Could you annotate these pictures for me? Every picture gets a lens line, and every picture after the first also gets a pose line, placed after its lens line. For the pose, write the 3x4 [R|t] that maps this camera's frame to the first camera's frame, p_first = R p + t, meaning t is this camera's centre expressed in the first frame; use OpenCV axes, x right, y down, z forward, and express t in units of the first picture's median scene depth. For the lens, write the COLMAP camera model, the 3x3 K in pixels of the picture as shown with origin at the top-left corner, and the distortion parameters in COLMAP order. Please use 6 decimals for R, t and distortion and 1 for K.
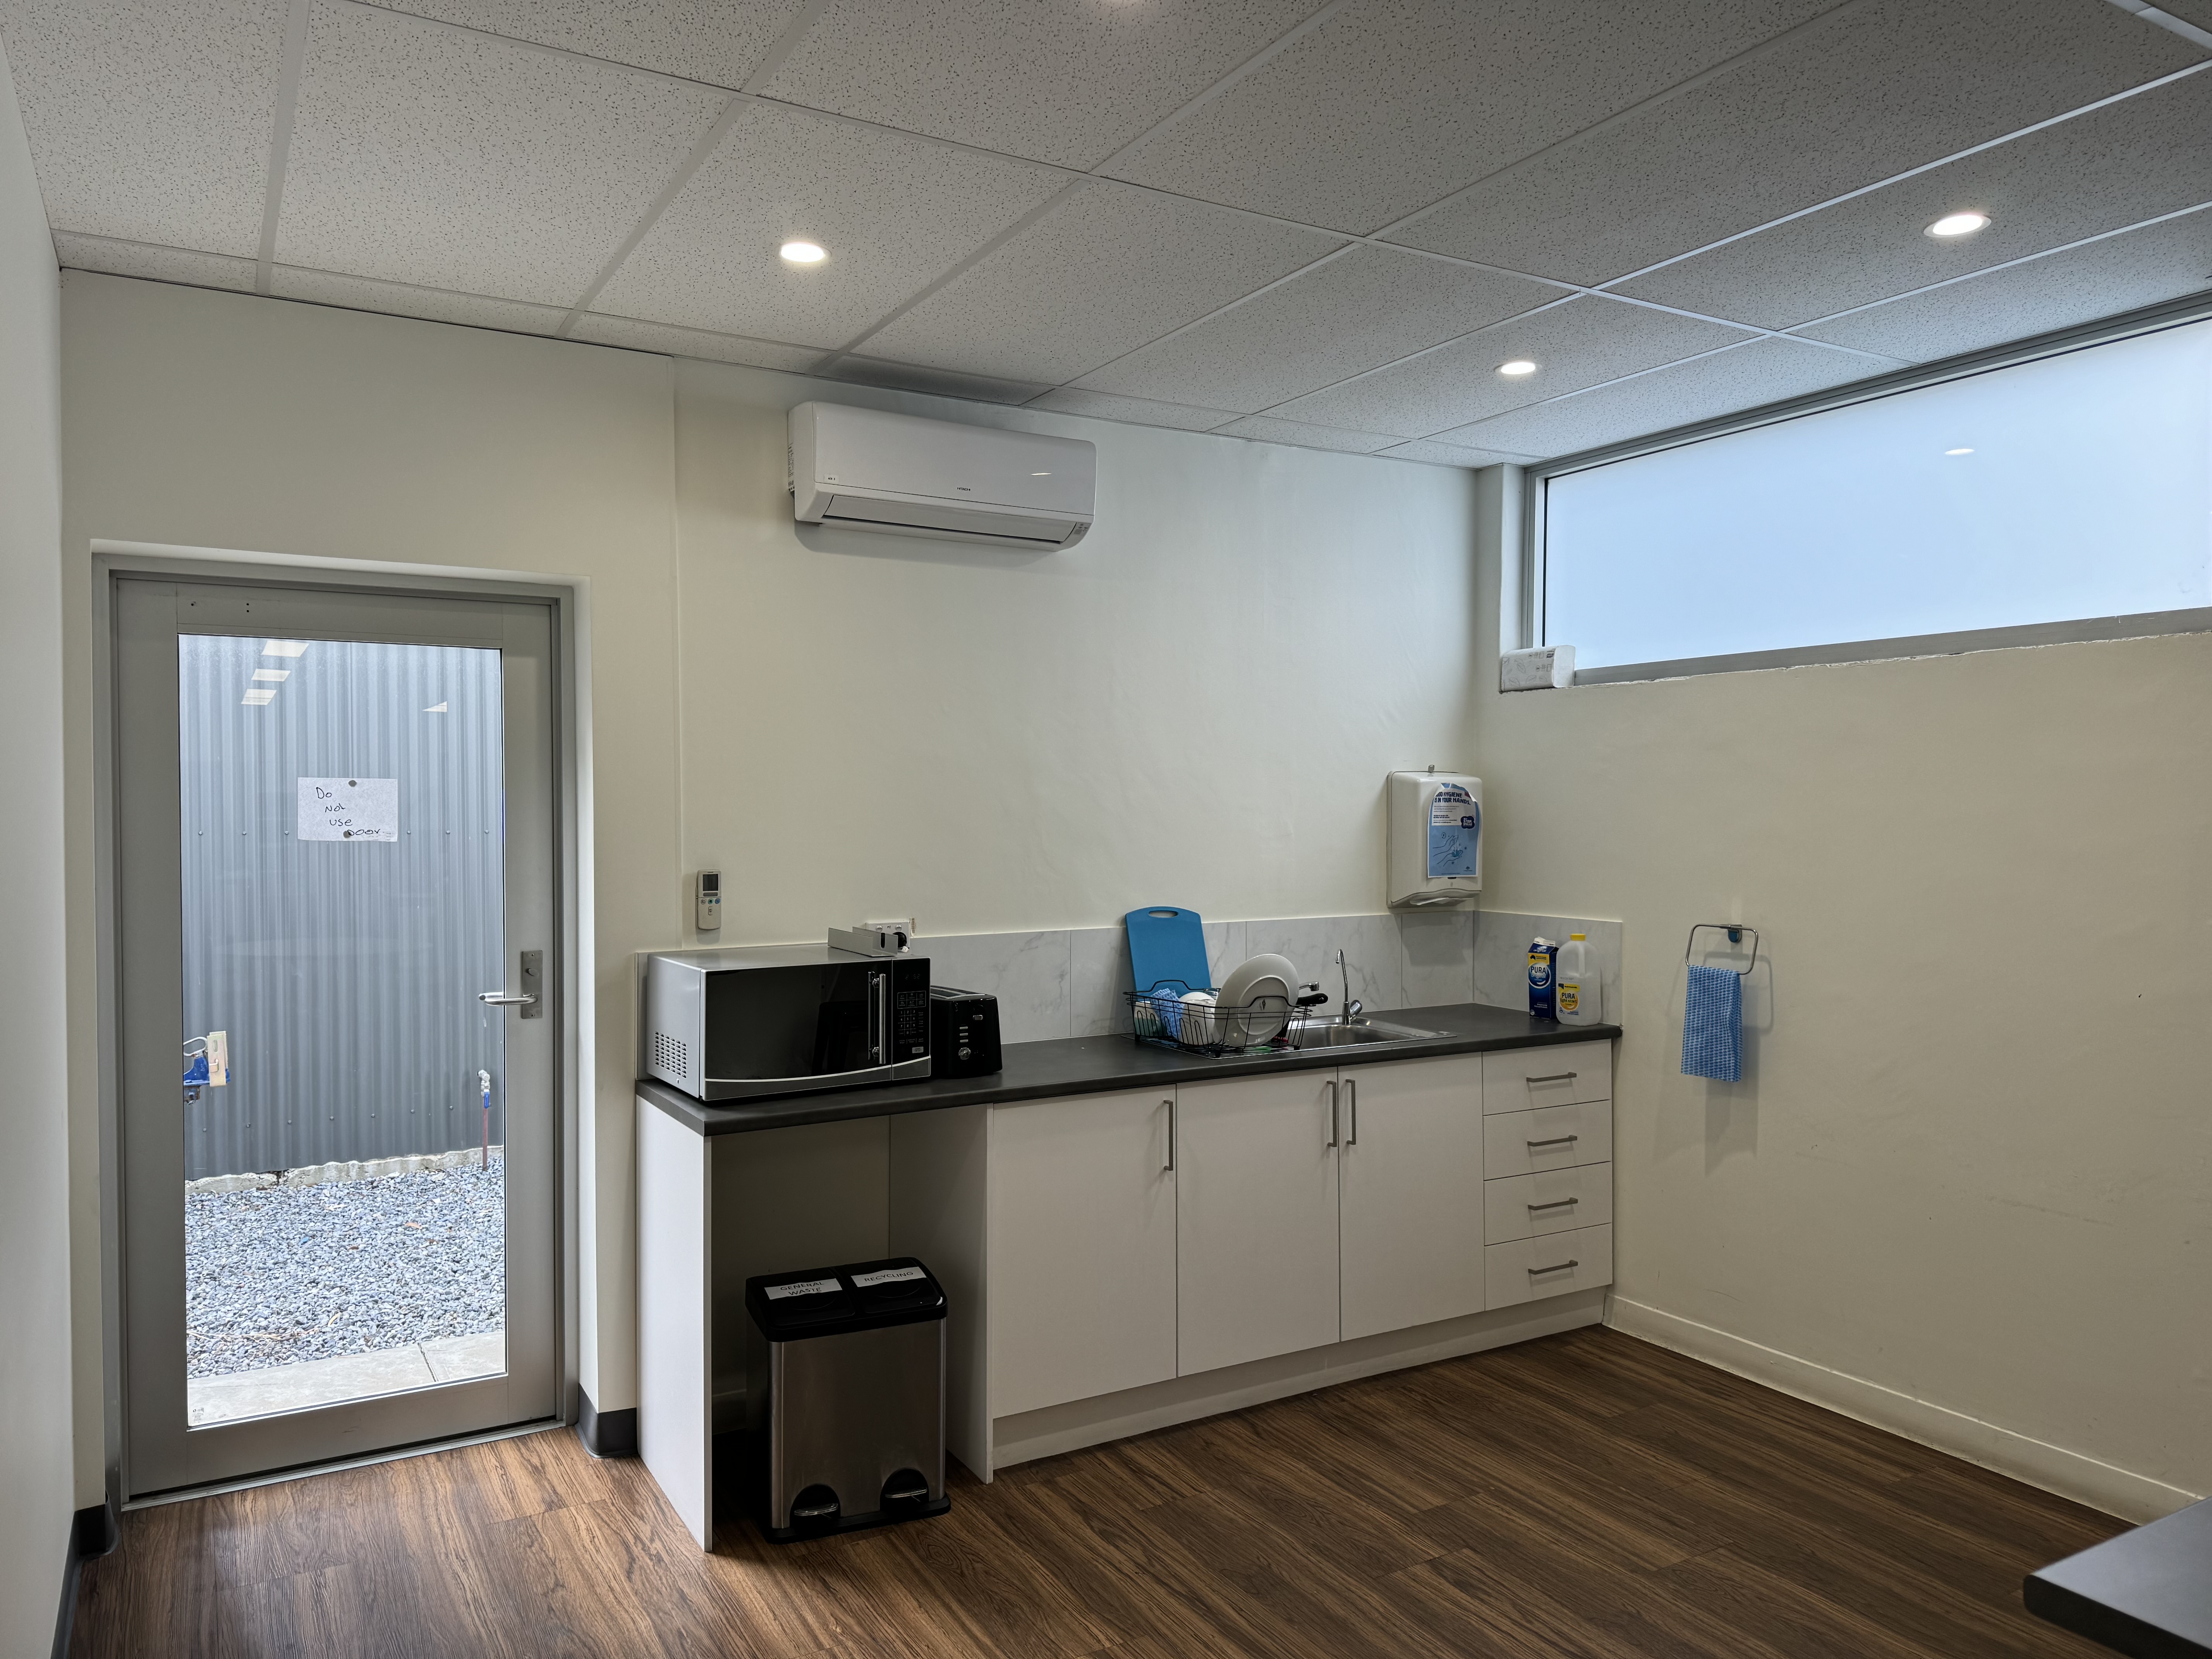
lens RADIAL K [[1562.0, 0, 1106.7], [0, 1562.0, 831.0], [0, 0, 1]] dist [0.048513, -0.004453]
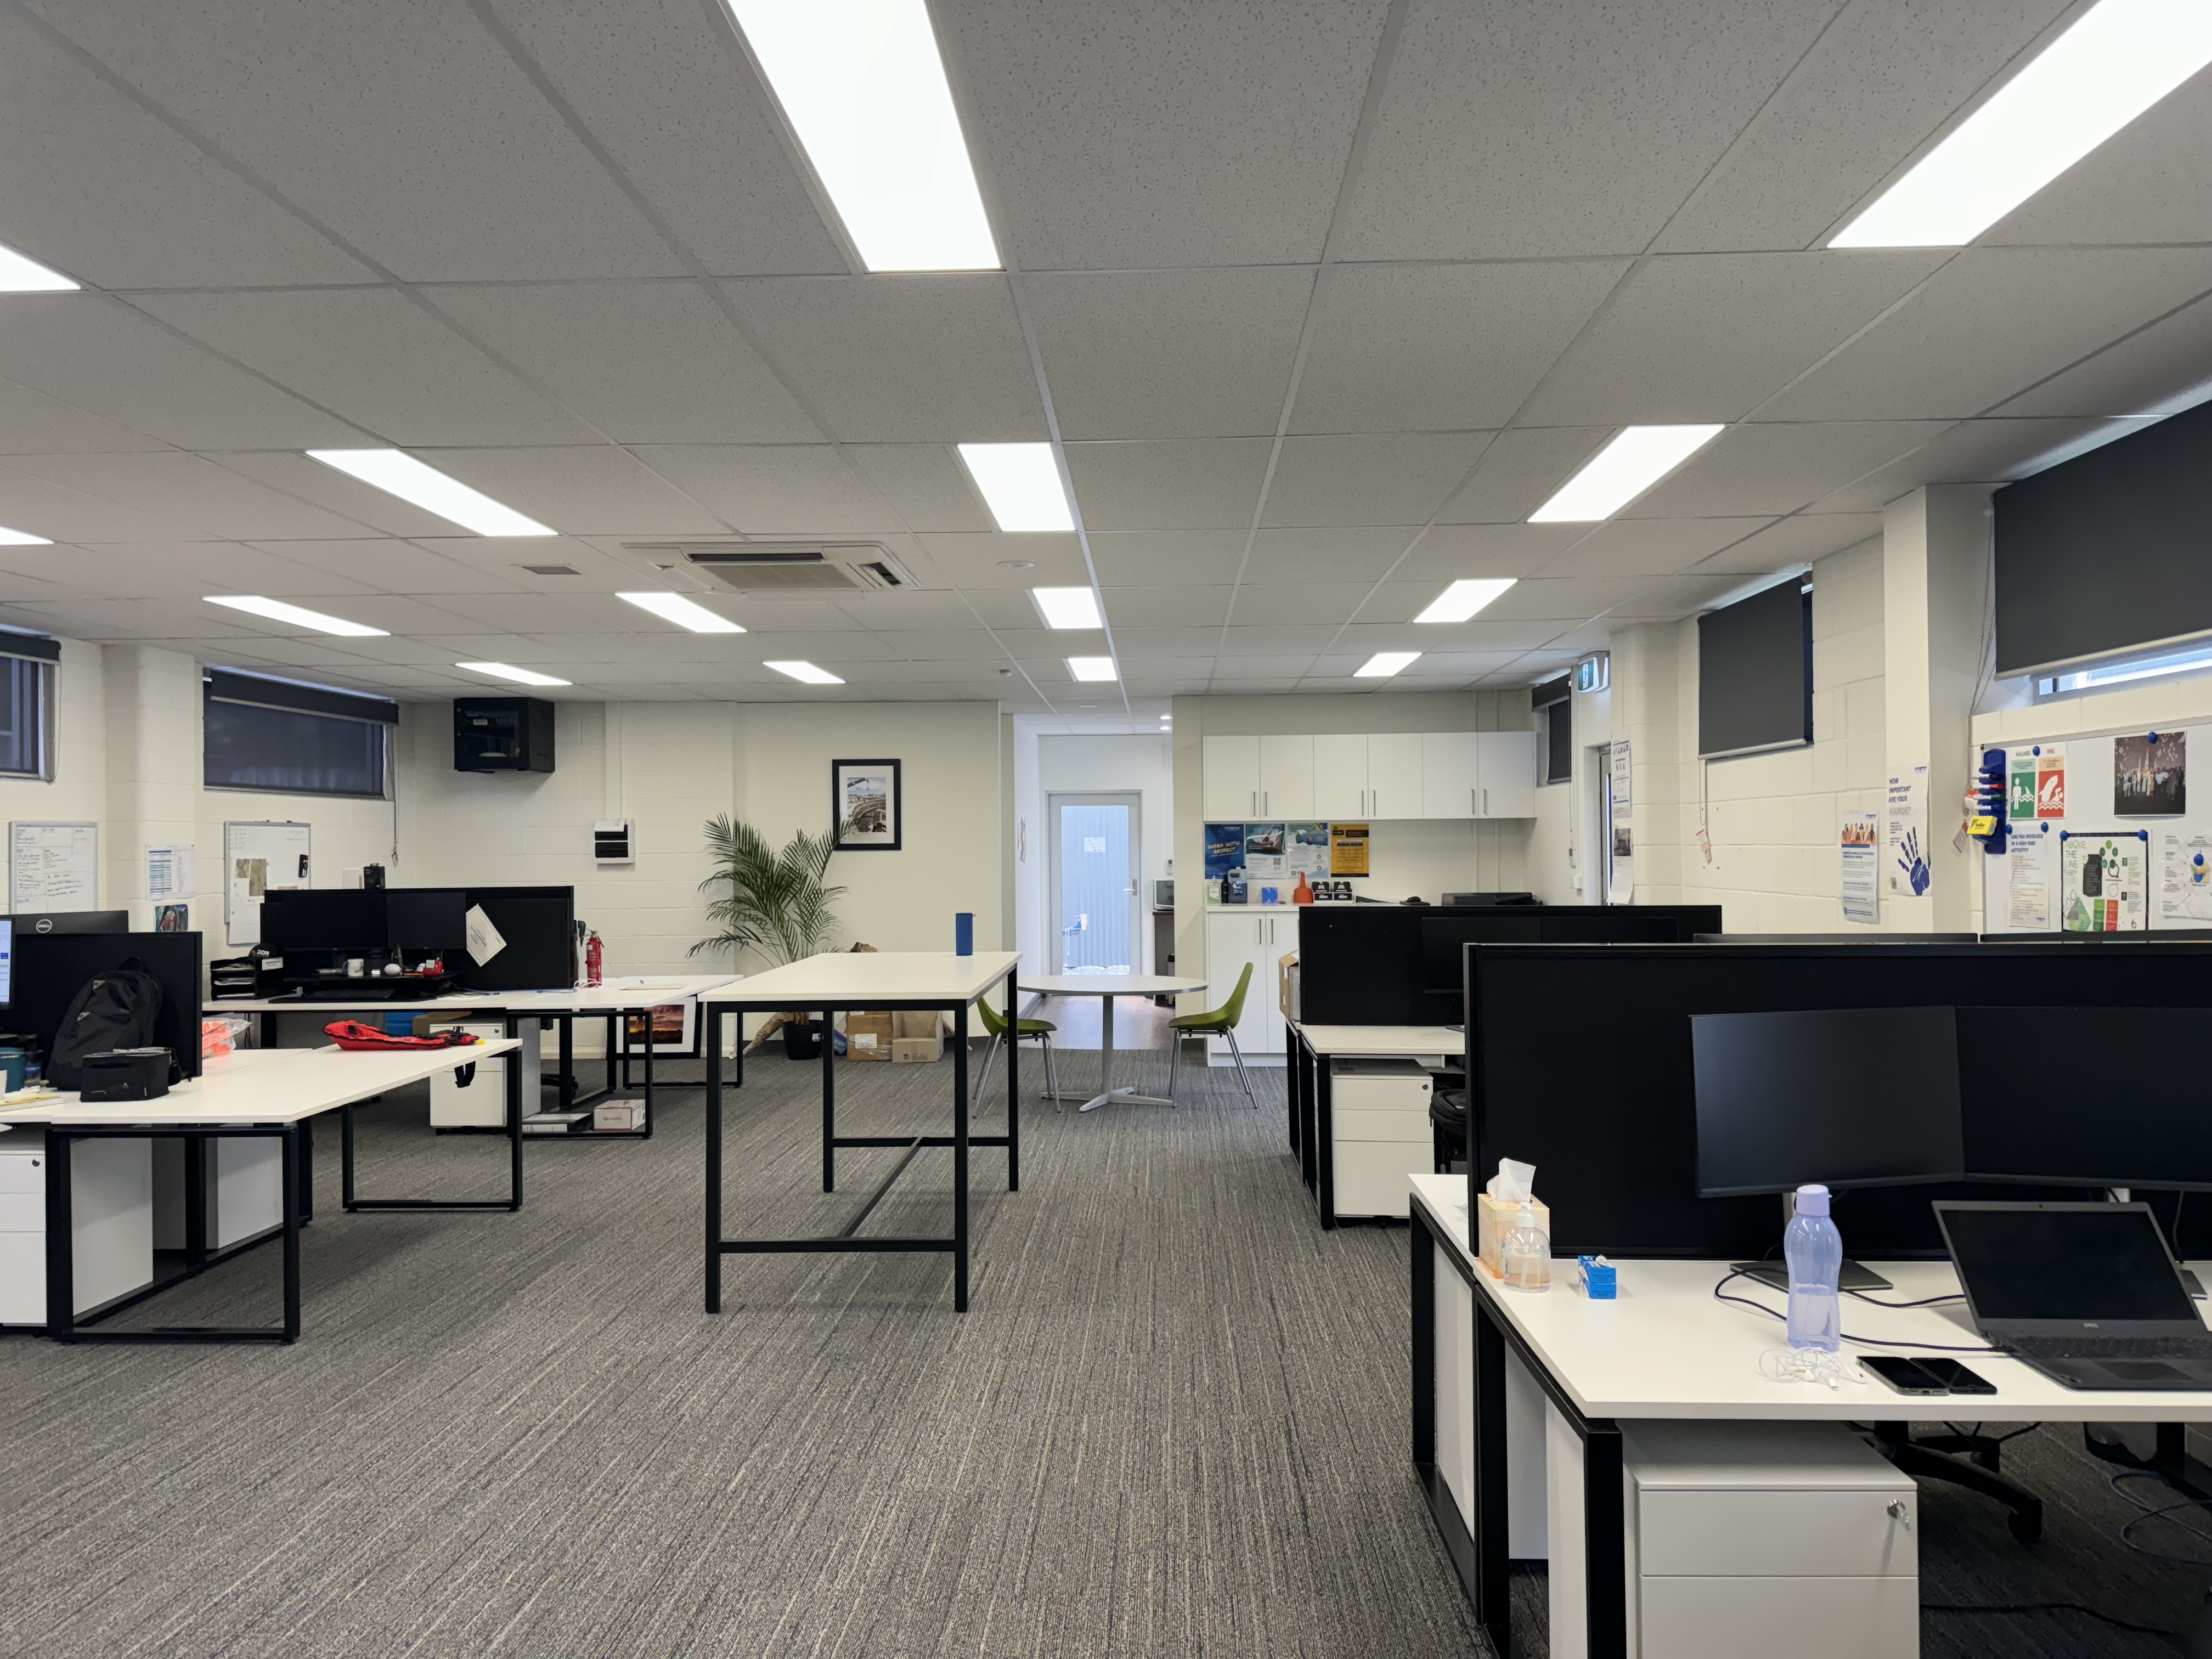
lens RADIAL K [[1562.0, 0, 1106.9], [0, 1562.0, 832.9], [0, 0, 1]] dist [0.048513, -0.004453]
pose [[0.849102, -0.008382, -0.528163, 1.732154], [-0.002945, 0.999783, -0.020600, 0.040278], [0.528221, 0.019047, 0.848893, -2.502789]]
